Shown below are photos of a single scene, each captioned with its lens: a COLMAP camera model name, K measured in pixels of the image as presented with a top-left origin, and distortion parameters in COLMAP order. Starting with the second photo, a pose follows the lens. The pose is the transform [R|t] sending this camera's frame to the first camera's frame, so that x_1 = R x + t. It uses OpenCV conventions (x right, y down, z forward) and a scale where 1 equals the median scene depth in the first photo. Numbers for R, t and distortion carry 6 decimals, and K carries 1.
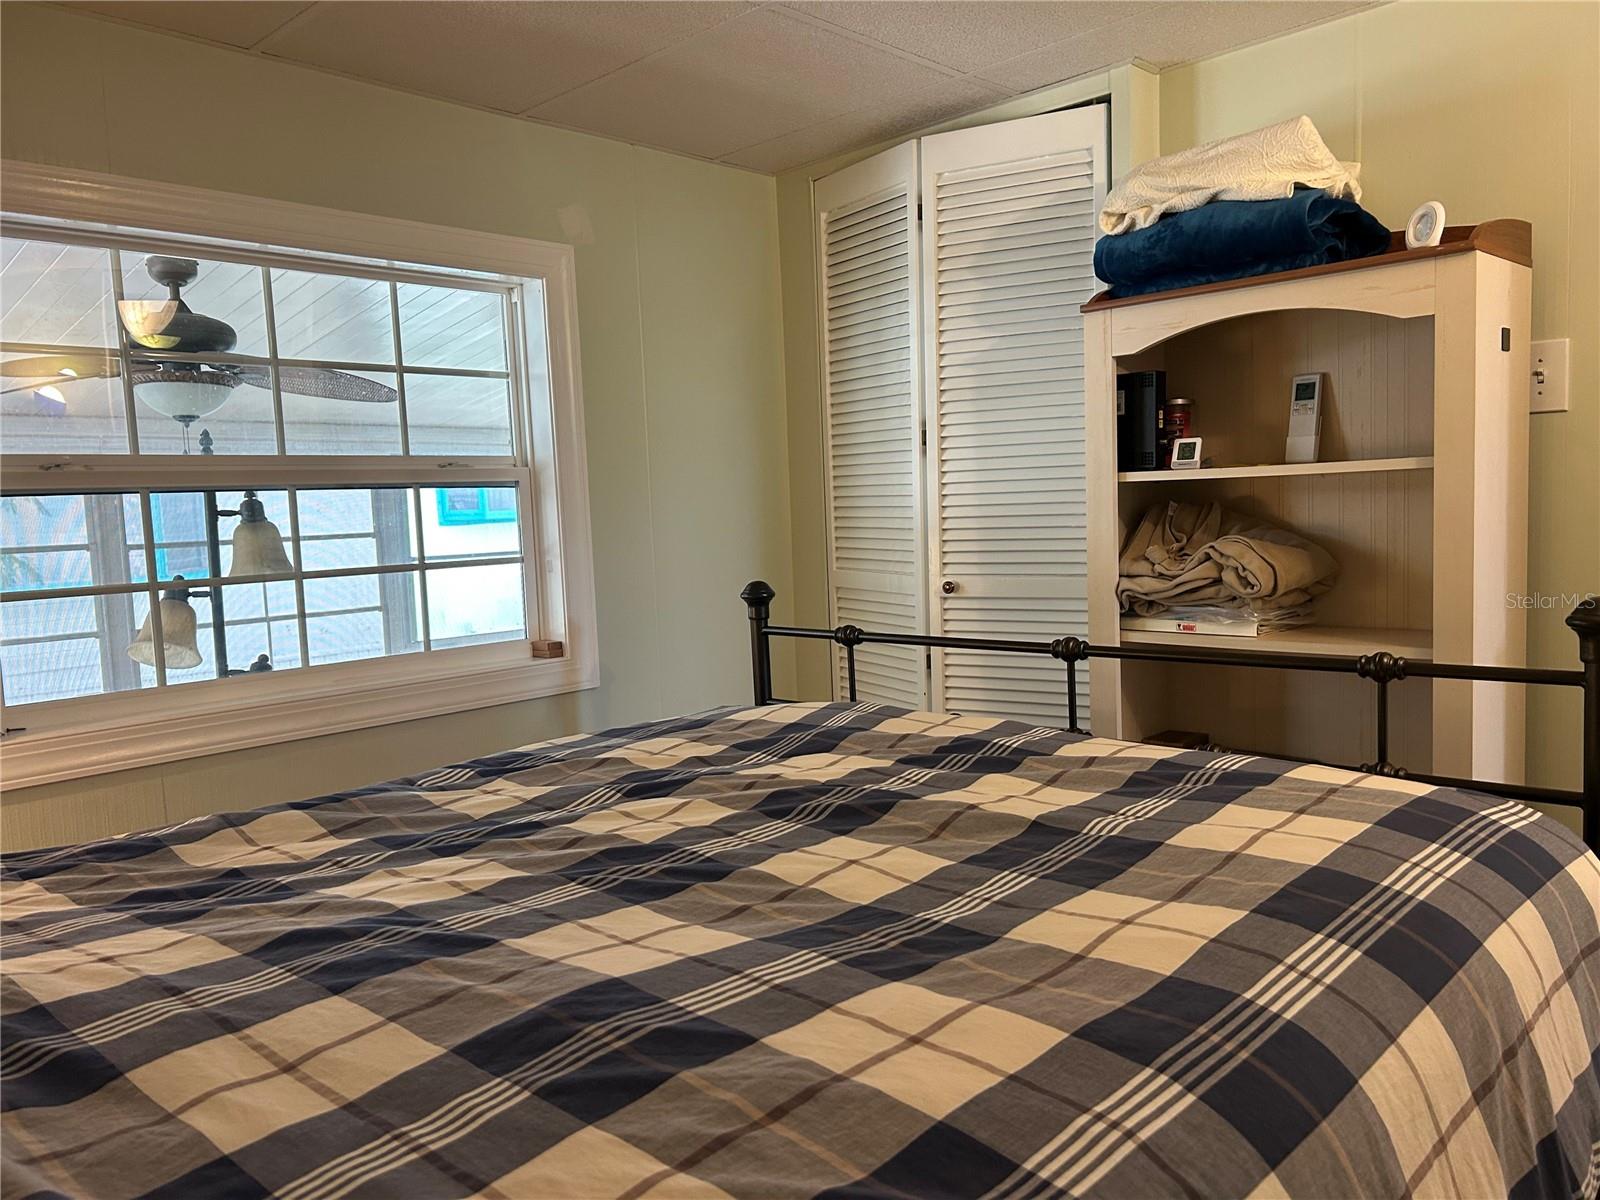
lens RADIAL K [[1195.3, 0, 793.6], [0, 1195.3, 604.2], [0, 0, 1]] dist [0.057932, -0.062325]
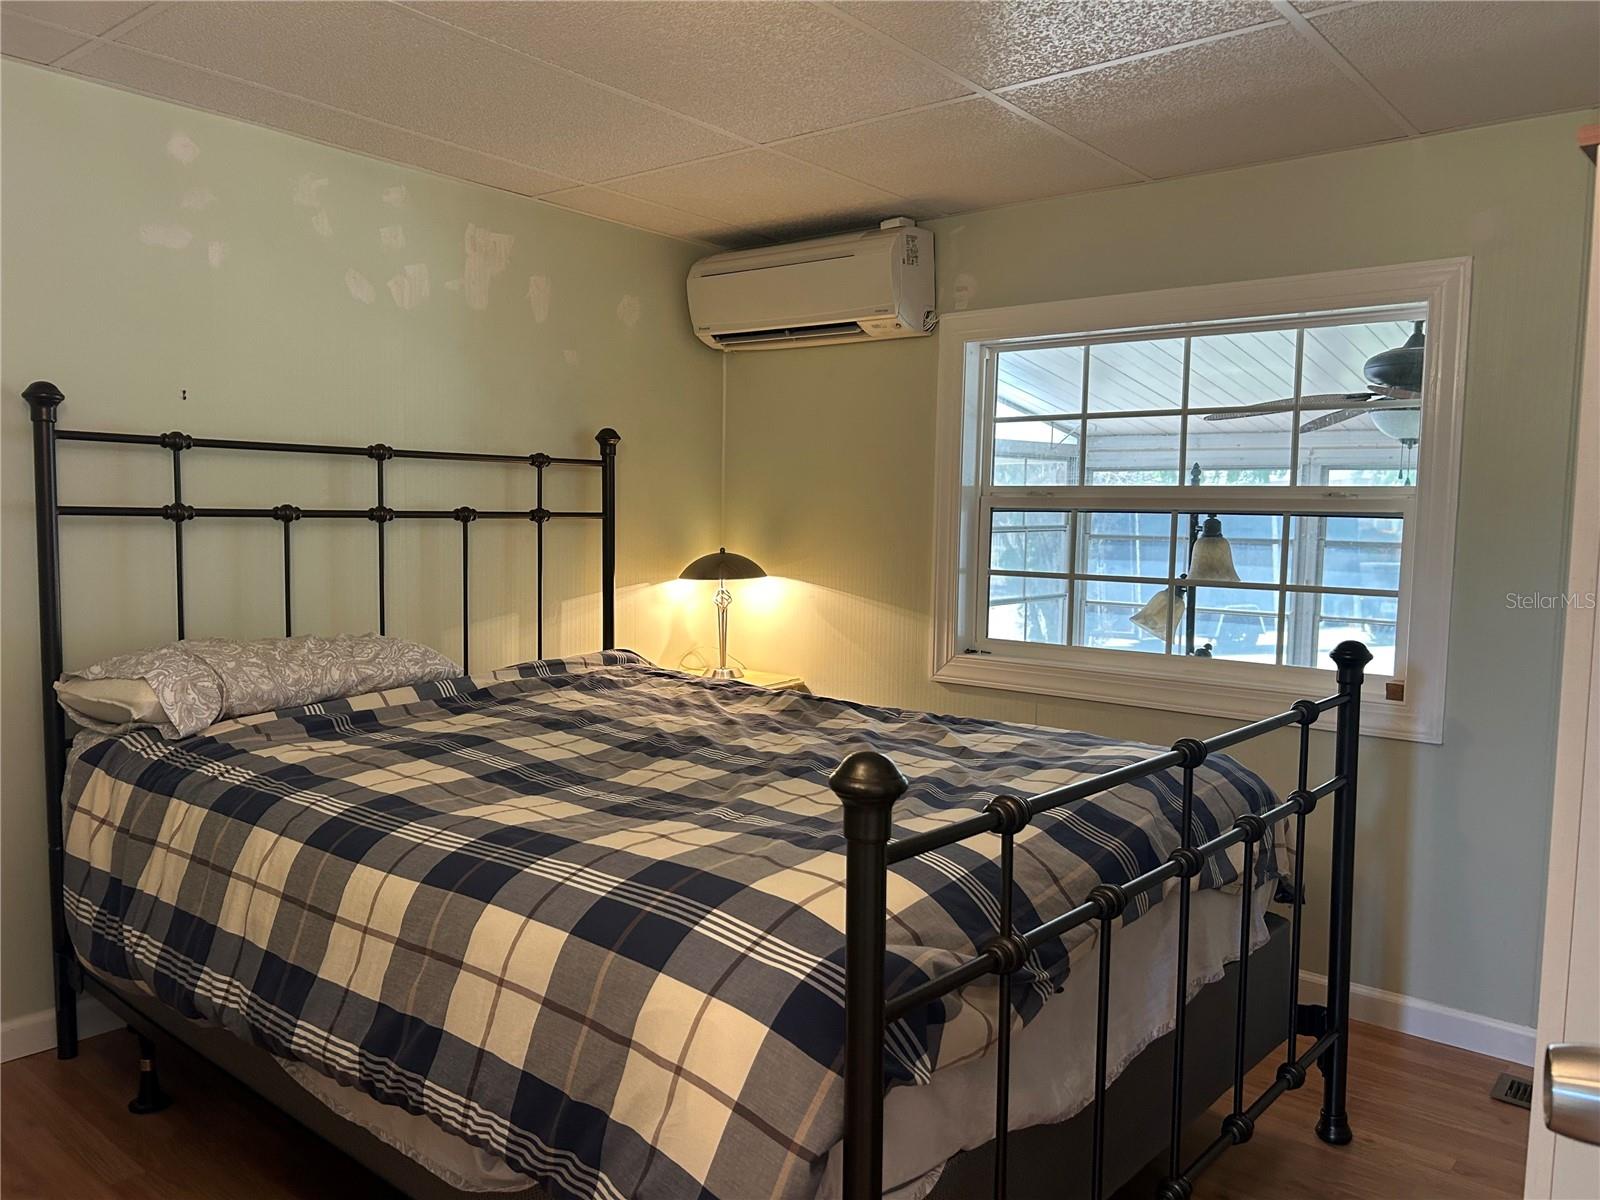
lens RADIAL K [[1195.3, 0, 793.6], [0, 1195.3, 604.2], [0, 0, 1]] dist [0.057932, -0.062325]
pose [[0.058793, 0.116278, -0.991475, 0.860185], [-0.104226, 0.988480, 0.109746, -0.104279], [0.992814, 0.096885, 0.070235, 0.558442]]
